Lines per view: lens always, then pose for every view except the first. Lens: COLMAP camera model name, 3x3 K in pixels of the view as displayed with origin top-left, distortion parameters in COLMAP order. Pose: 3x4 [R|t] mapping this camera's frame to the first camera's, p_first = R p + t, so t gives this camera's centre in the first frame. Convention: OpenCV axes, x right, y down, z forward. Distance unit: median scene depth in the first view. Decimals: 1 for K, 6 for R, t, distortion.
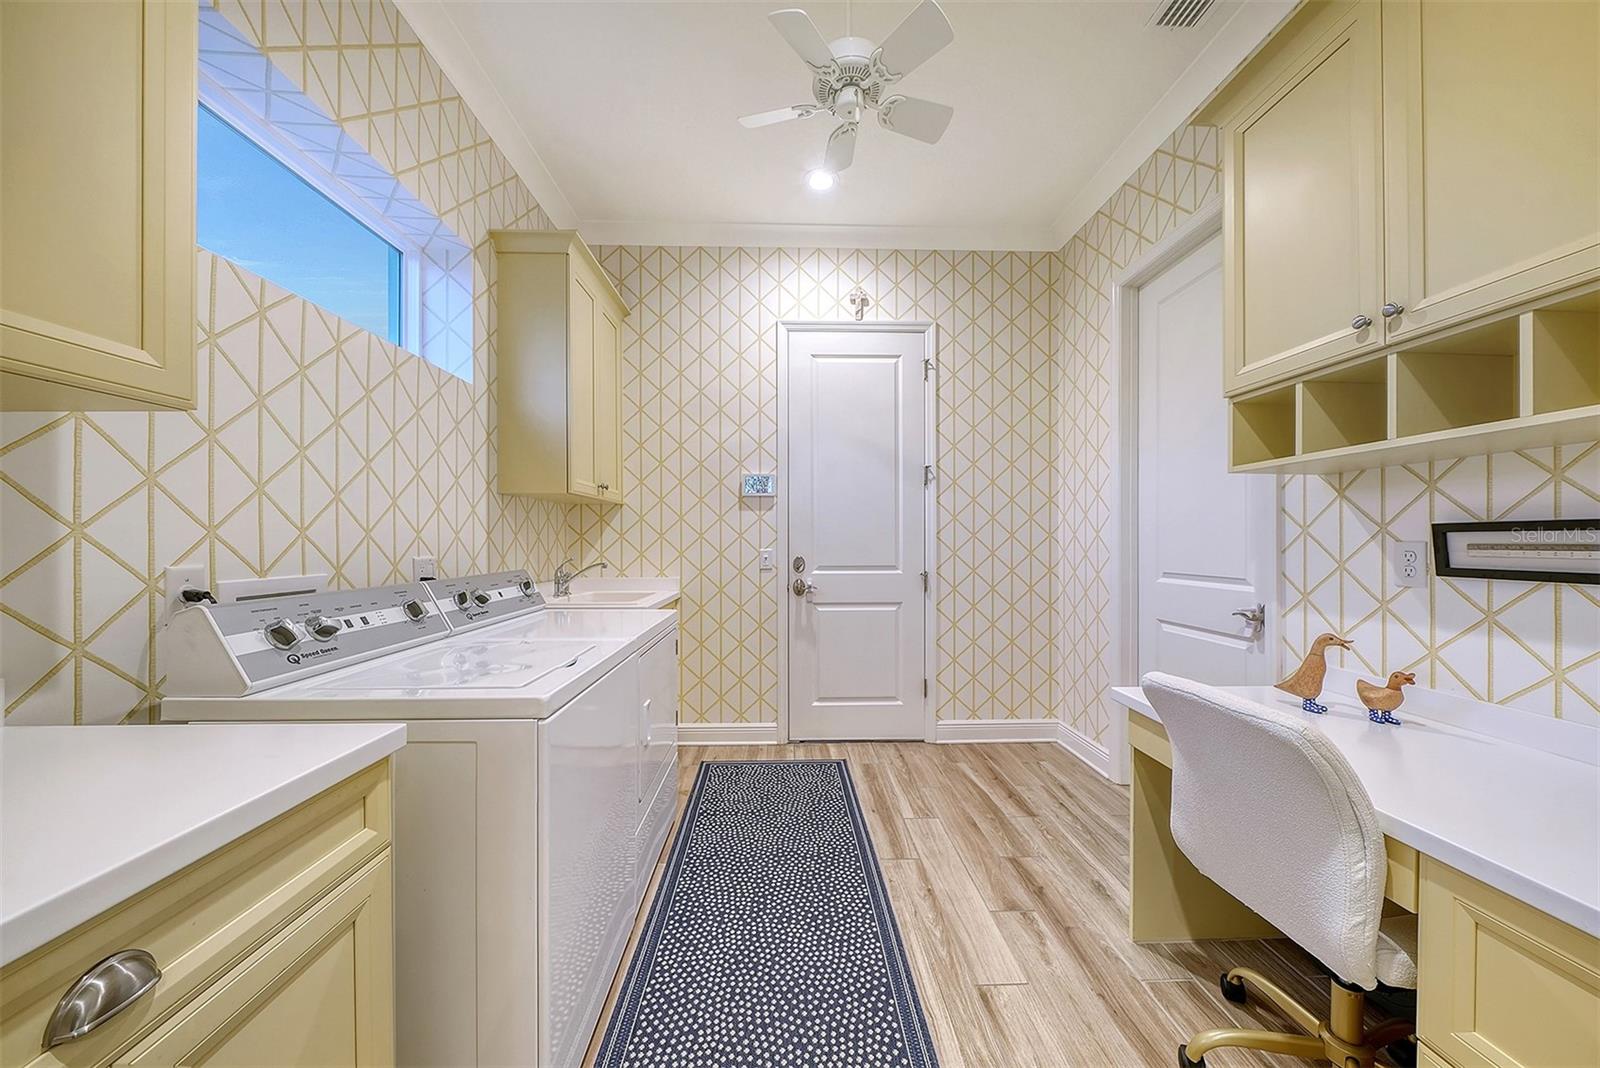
lens RADIAL K [[549.3, 0, 804.2], [0, 549.3, 531.4], [0, 0, 1]] dist [-0.006761, -0.000106]
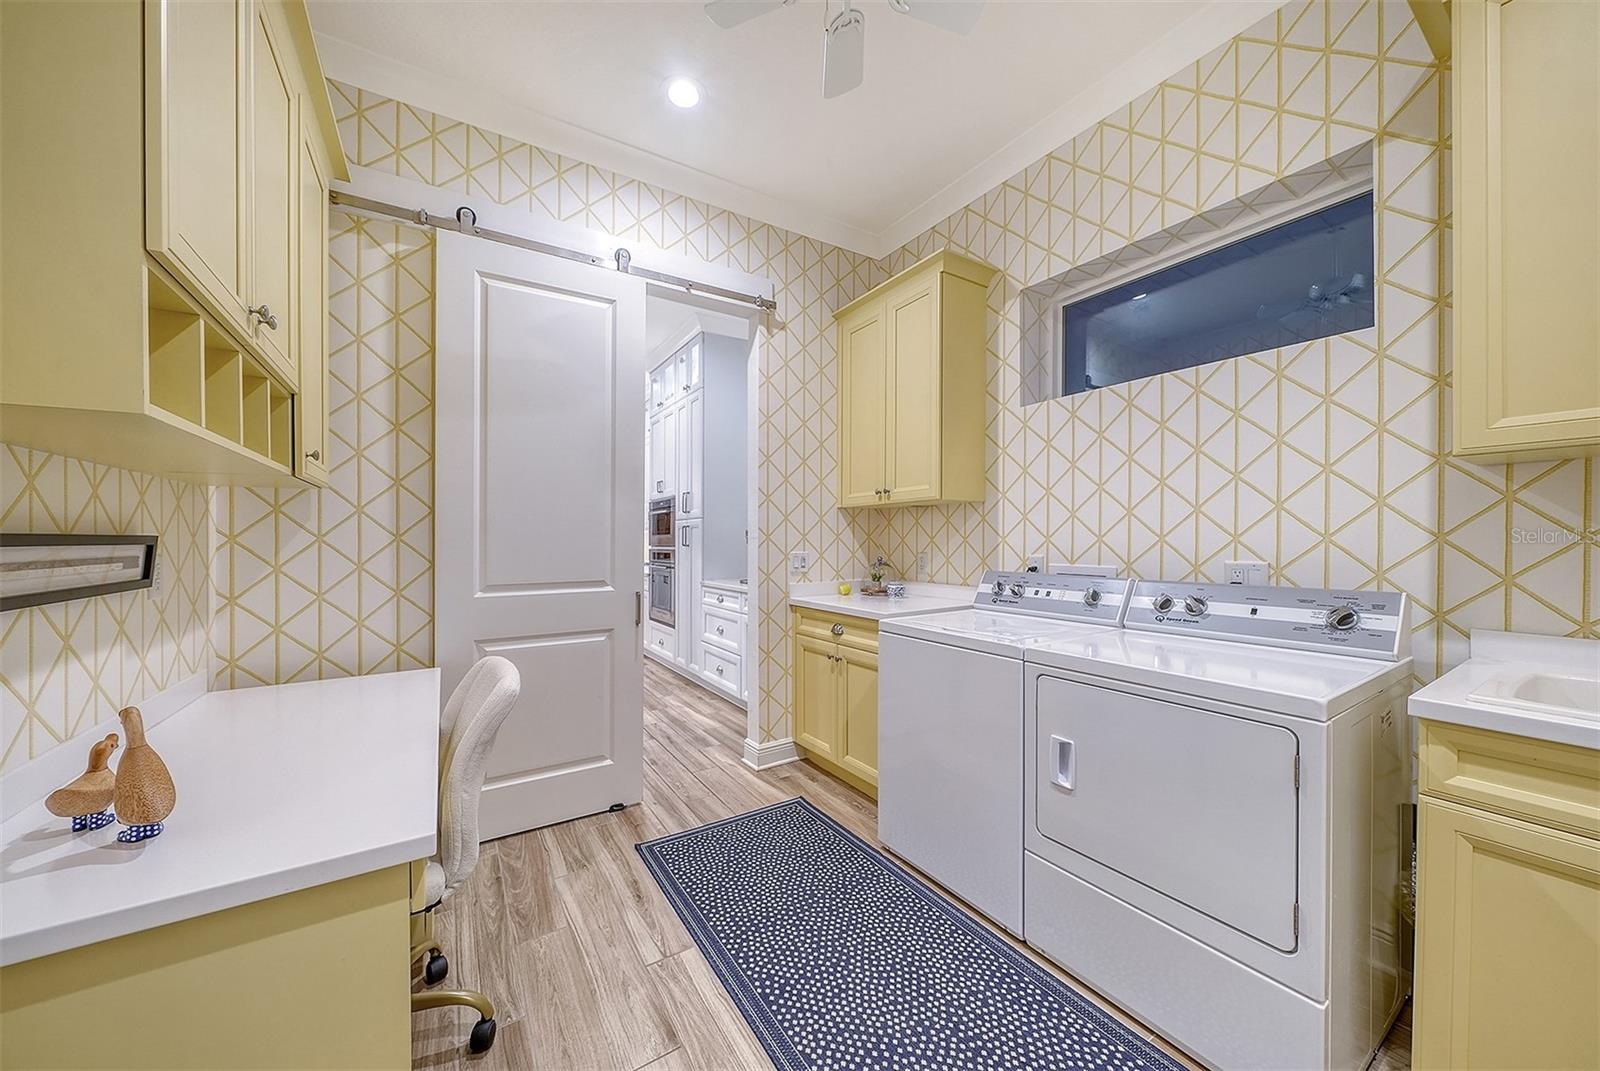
lens RADIAL K [[553.9, 0, 791.8], [0, 553.9, 542.5], [0, 0, 1]] dist [-0.009918, -0.000058]
pose [[-0.867712, 0.003850, -0.497053, 0.277570], [0.013671, 0.999777, -0.016122, 0.013259], [0.496880, -0.020785, -0.867571, 0.872448]]
